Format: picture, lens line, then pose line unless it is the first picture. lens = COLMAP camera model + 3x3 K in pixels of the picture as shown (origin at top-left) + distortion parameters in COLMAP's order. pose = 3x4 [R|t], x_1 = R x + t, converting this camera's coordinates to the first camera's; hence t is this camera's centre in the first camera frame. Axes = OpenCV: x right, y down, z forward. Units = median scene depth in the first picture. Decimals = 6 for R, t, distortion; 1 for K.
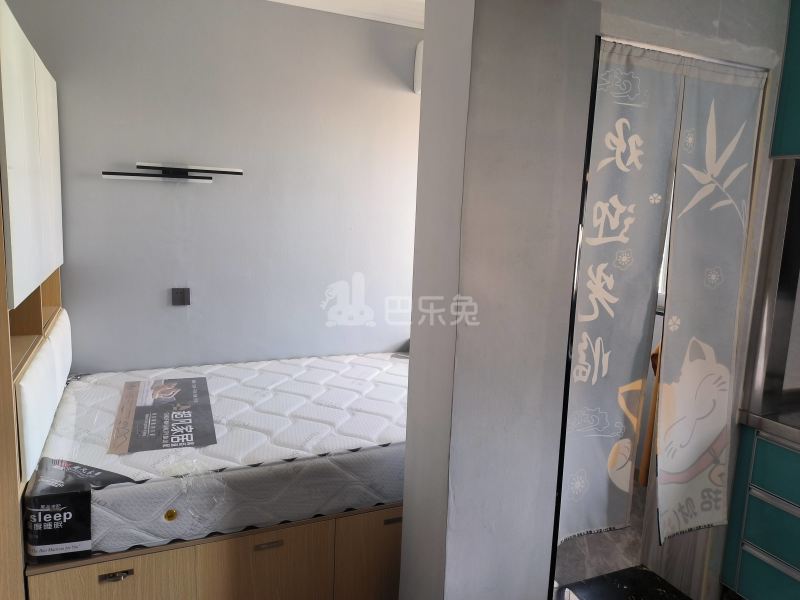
lens RADIAL K [[607.9, 0, 400.0], [0, 607.9, 300.0], [0, 0, 1]] dist [0.127684, -0.180034]
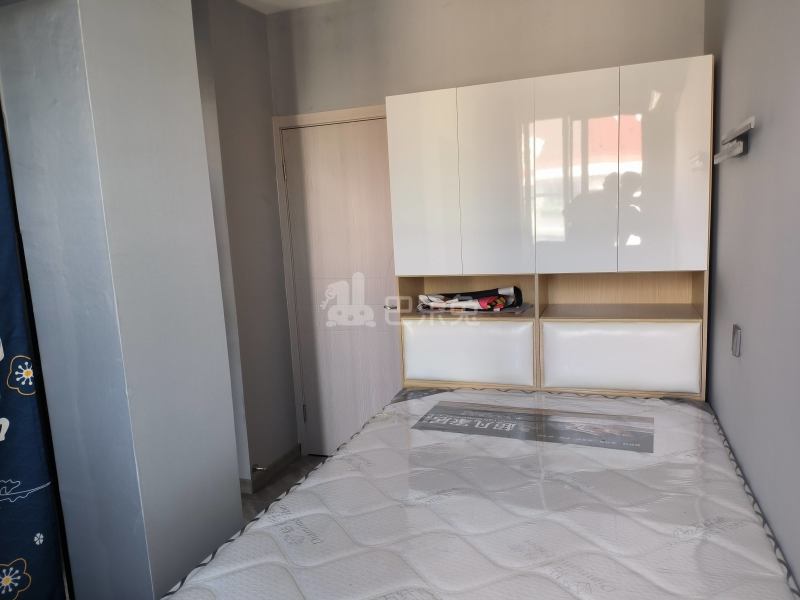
lens RADIAL K [[607.9, 0, 400.0], [0, 607.9, 300.0], [0, 0, 1]] dist [0.127684, -0.180034]
pose [[-0.685392, 0.106618, -0.720327, 0.370724], [-0.079363, 0.972393, 0.219441, -0.177177], [0.723836, 0.207570, -0.658009, 1.316230]]
